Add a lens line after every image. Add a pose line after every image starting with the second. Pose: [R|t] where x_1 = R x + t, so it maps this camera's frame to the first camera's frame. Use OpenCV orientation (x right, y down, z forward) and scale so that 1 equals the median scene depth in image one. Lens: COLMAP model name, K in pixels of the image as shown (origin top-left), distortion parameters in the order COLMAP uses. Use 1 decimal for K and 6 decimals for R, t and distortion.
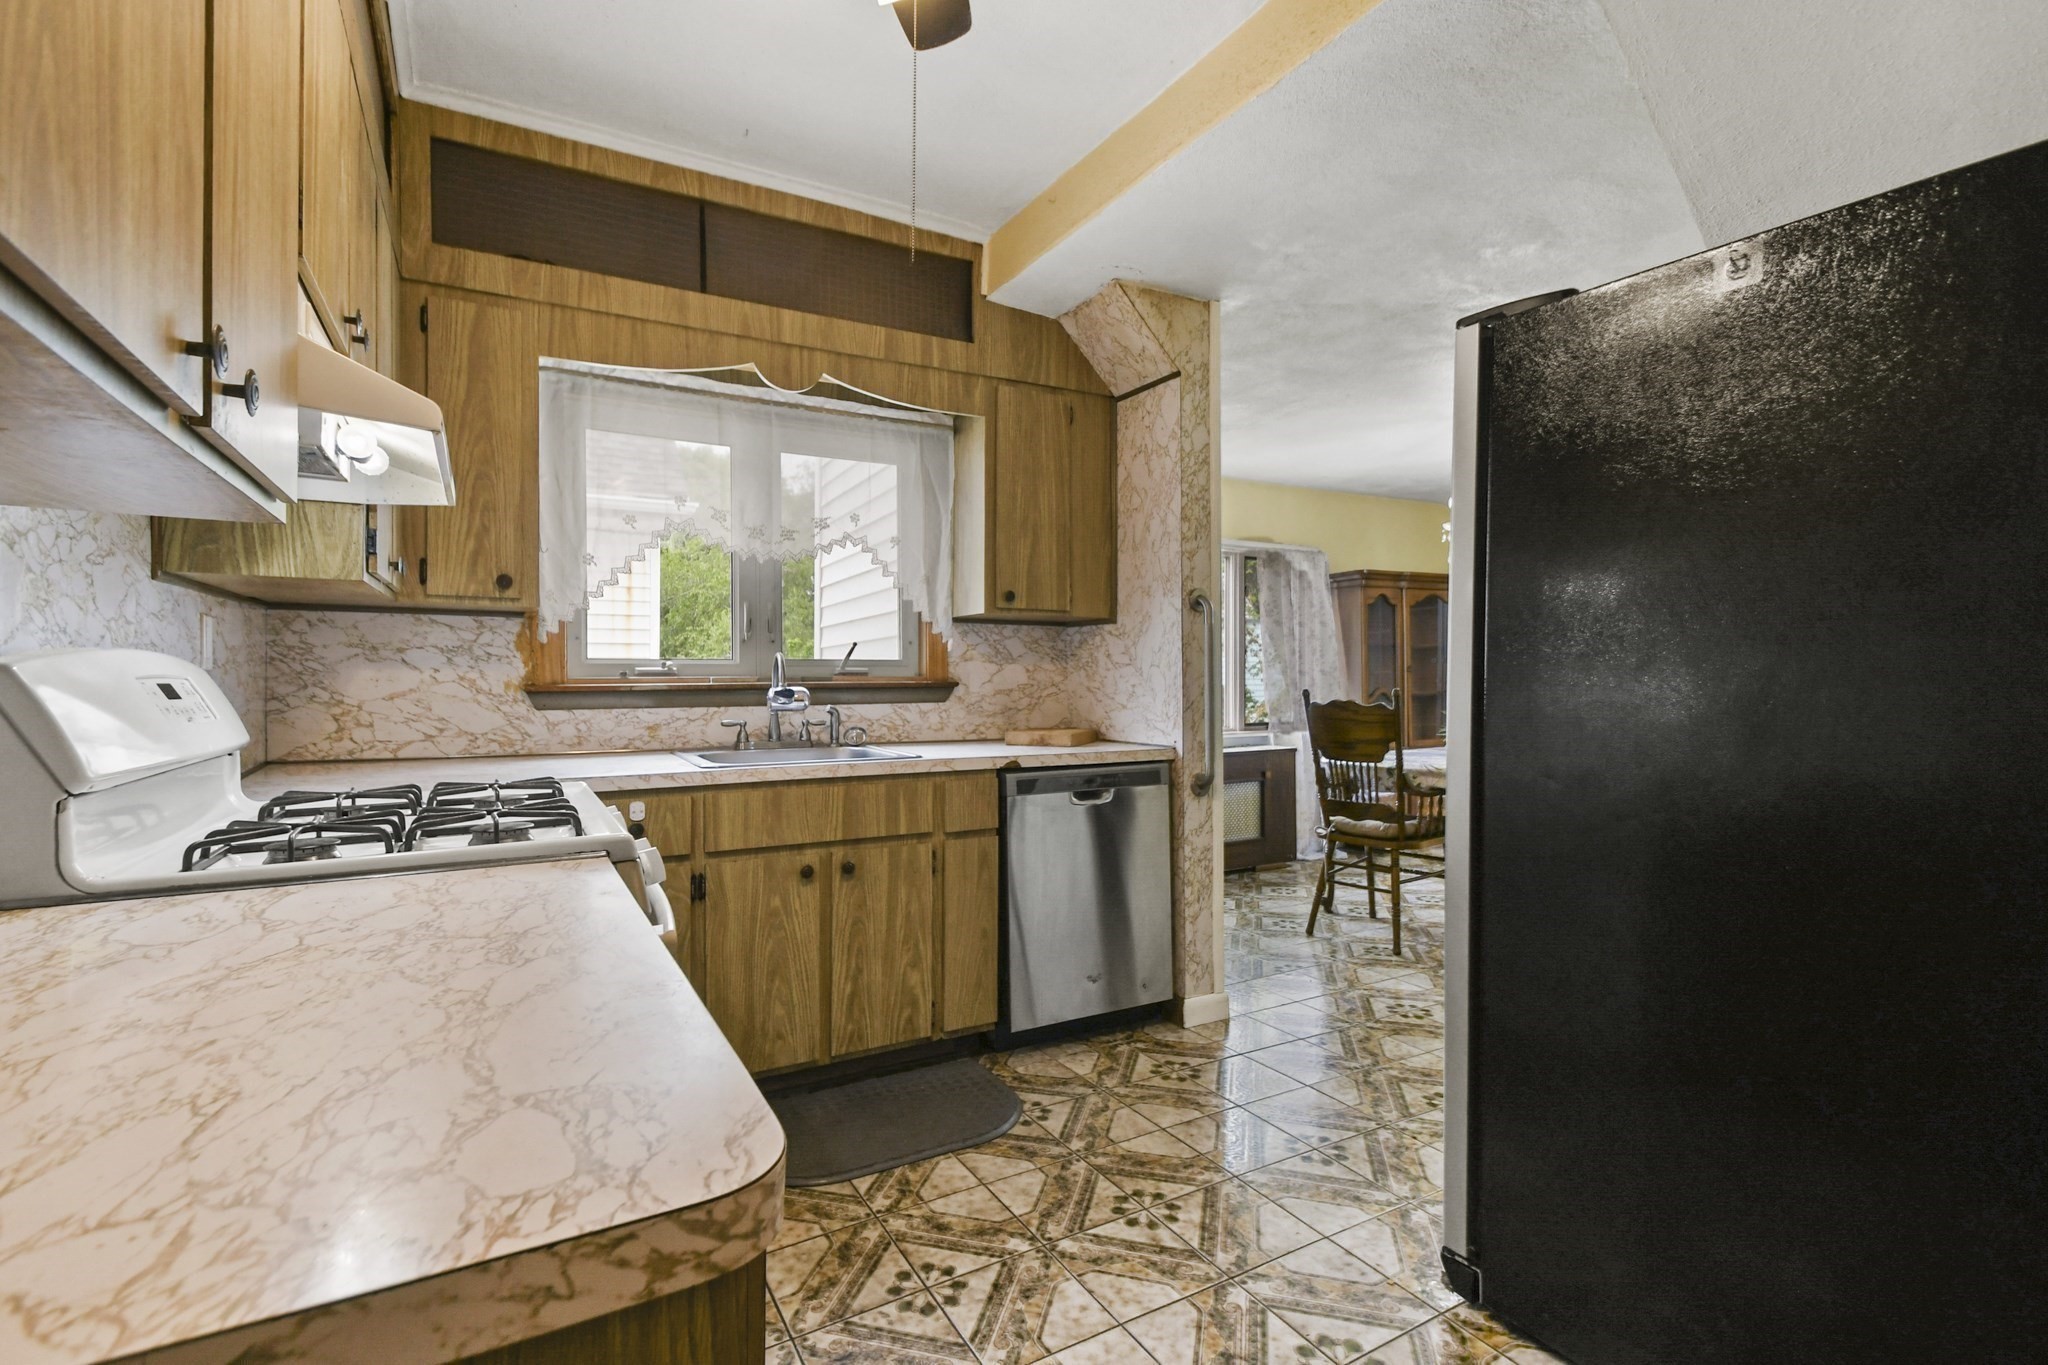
lens RADIAL K [[922.8, 0, 1024.0], [0, 922.8, 682.5], [0, 0, 1]] dist [0.001911, 0.000543]
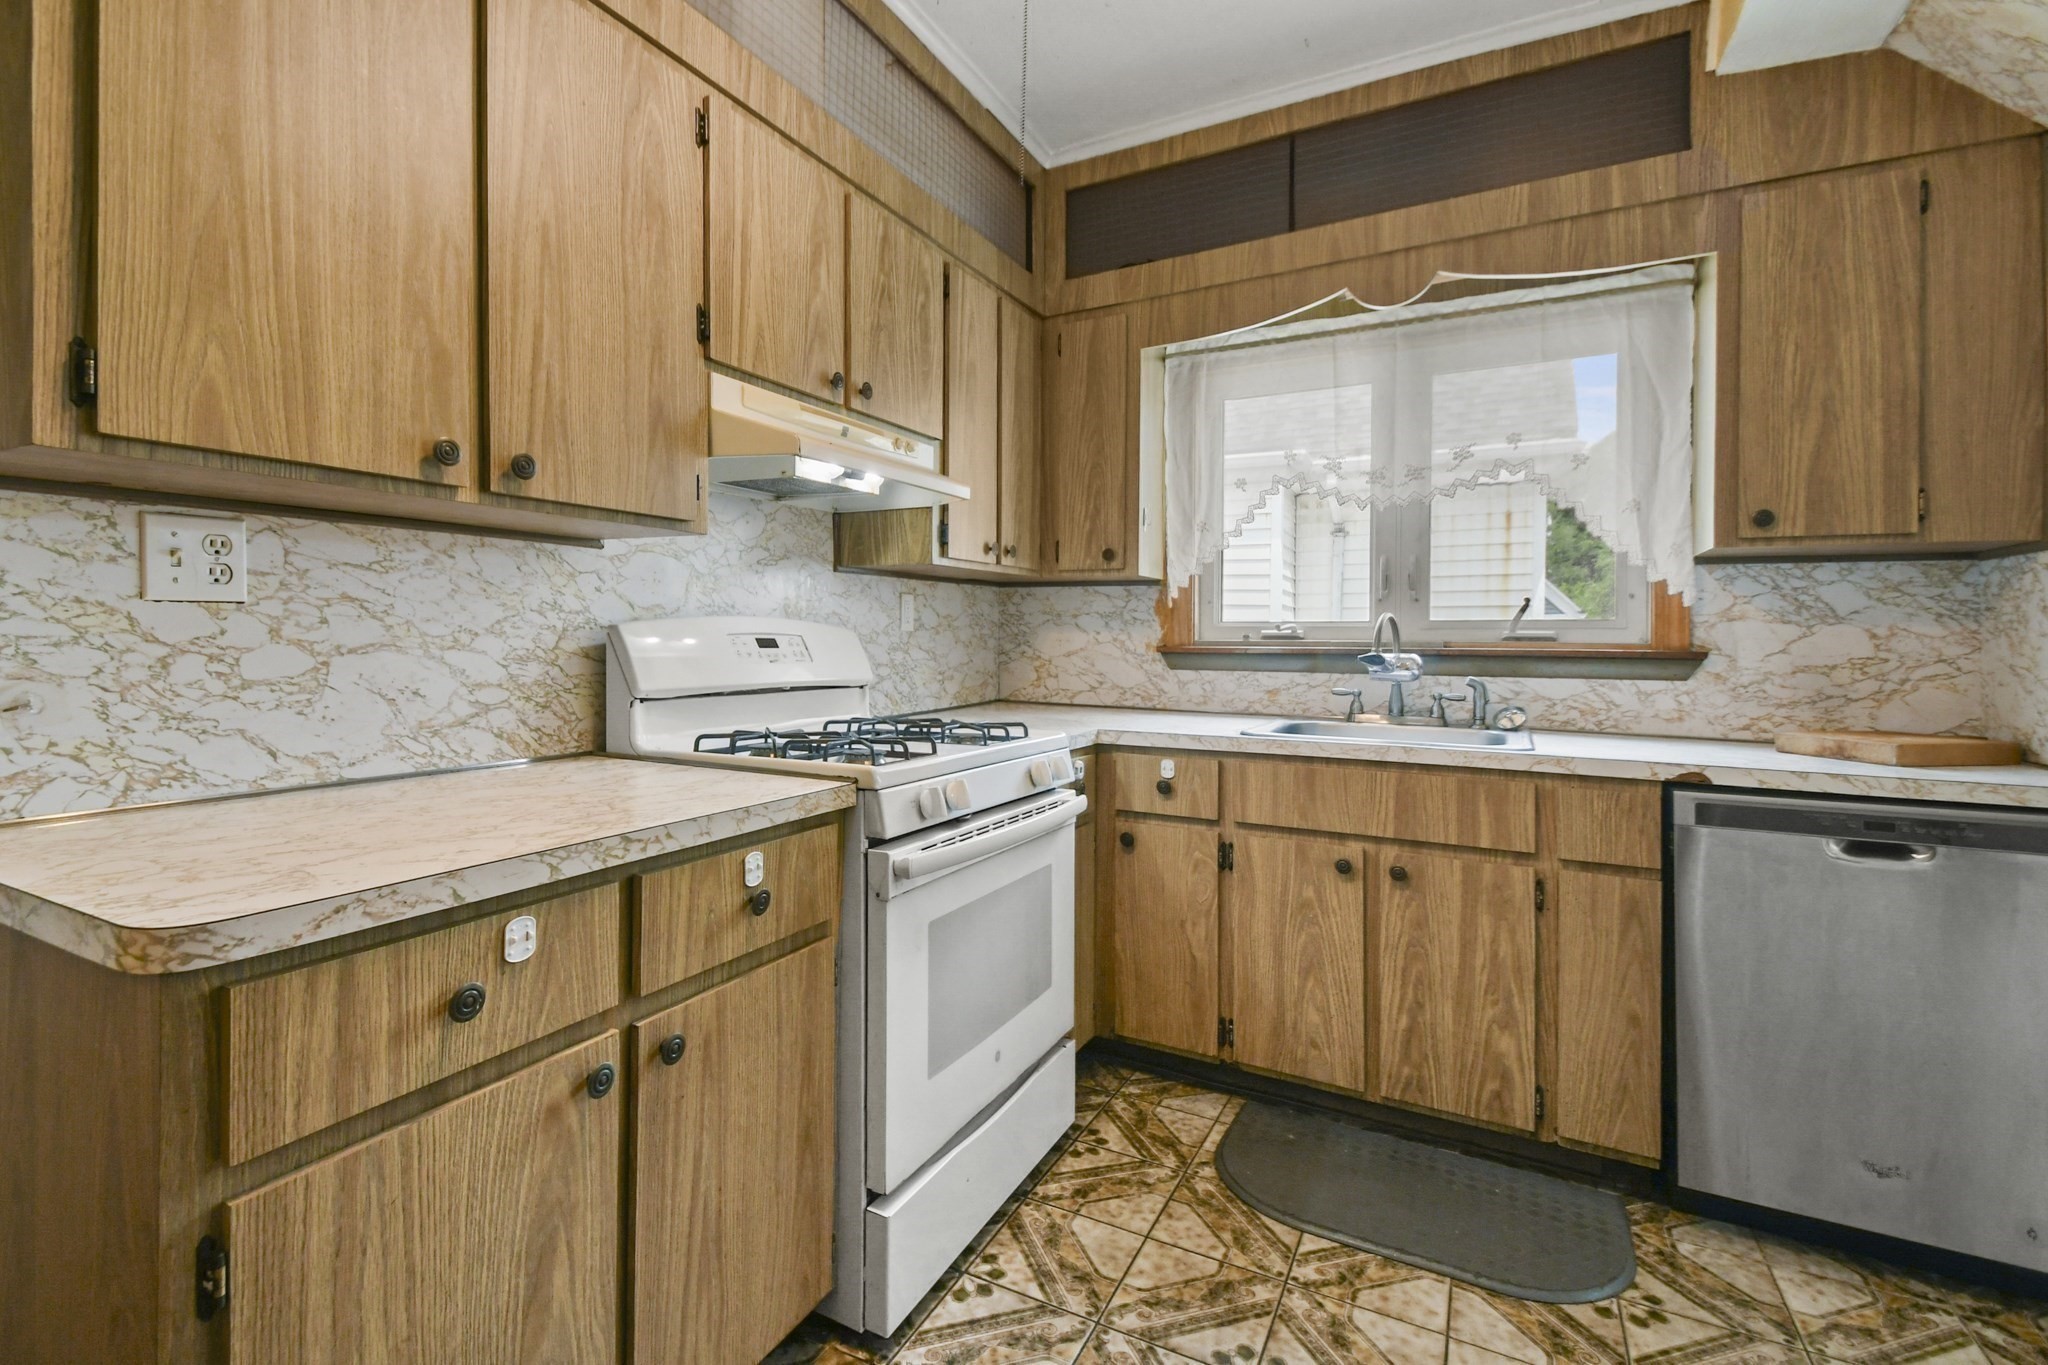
lens RADIAL K [[949.5, 0, 963.3], [0, 949.5, 644.0], [0, 0, 1]] dist [0.023067, -0.011705]
pose [[0.512570, 0.011483, -0.858569, 0.321426], [-0.016258, 0.999861, 0.003667, -0.000225], [0.858492, 0.012080, 0.512685, 0.217963]]
